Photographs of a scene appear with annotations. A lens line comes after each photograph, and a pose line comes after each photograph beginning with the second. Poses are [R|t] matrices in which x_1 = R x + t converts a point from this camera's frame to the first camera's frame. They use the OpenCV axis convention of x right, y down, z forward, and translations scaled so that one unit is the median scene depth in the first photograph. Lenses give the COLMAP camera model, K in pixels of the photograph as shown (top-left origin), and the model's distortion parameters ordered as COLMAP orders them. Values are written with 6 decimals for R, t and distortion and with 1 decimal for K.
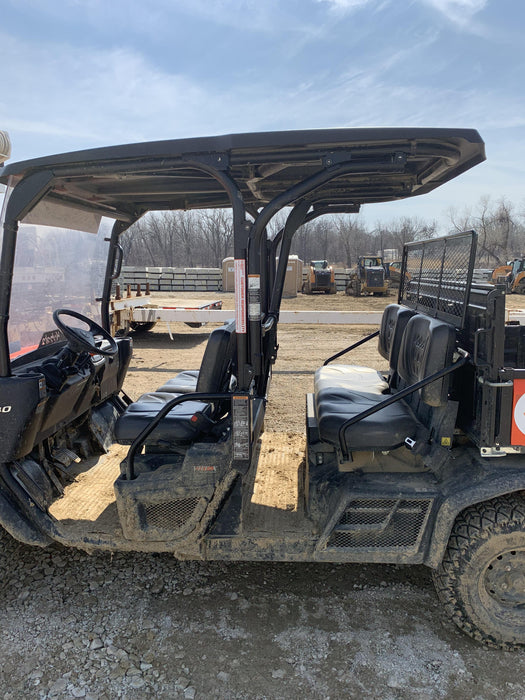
lens RADIAL K [[537.5, 0, 272.3], [0, 537.5, 352.2], [0, 0, 1]] dist [-0.022716, -0.001514]
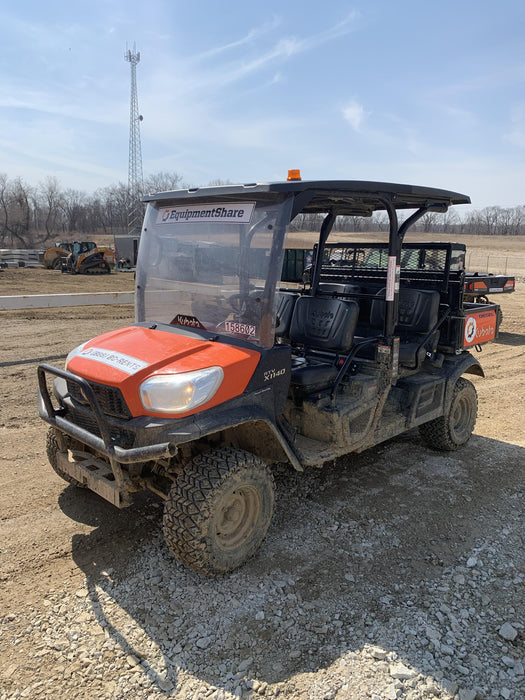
lens RADIAL K [[537.5, 0, 272.3], [0, 537.5, 352.2], [0, 0, 1]] dist [-0.022716, -0.001514]
pose [[0.635893, -0.118921, 0.762560, -1.519820], [0.091148, 0.992714, 0.078805, -0.040841], [-0.766376, 0.019394, 0.642100, 0.210541]]
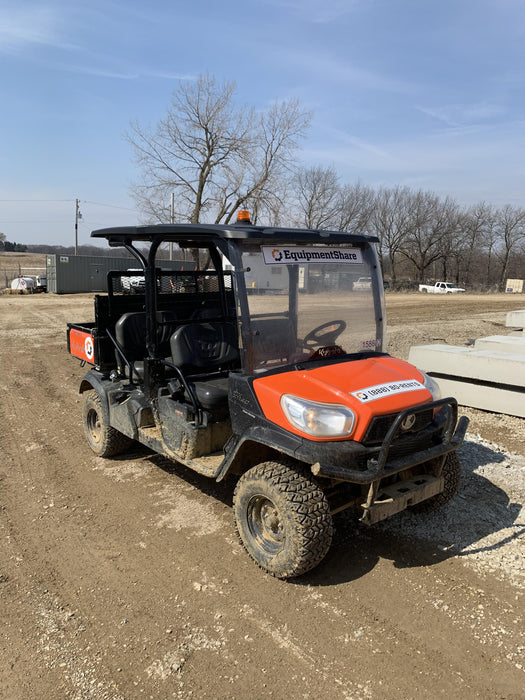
lens RADIAL K [[537.5, 0, 272.3], [0, 537.5, 352.2], [0, 0, 1]] dist [-0.022716, -0.001514]
pose [[-0.693571, -0.102849, 0.713008, -1.576307], [0.126192, 0.957107, 0.260811, -0.477843], [-0.709249, 0.270867, -0.650843, 2.524447]]
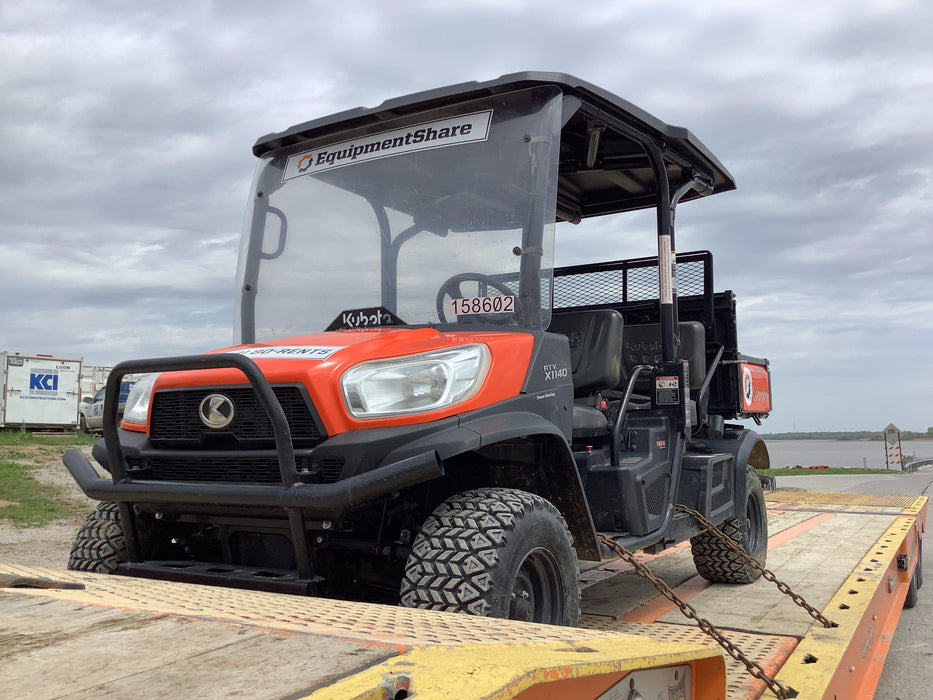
lens RADIAL K [[839.1, 0, 466.5], [0, 839.1, 350.0], [0, 0, 1]] dist [-0.047710, -0.001450]
pose [[0.439296, 0.093386, 0.893475, -1.614985], [0.149544, 0.973103, -0.175236, 0.267551], [-0.885808, 0.210594, 0.413515, 0.671812]]
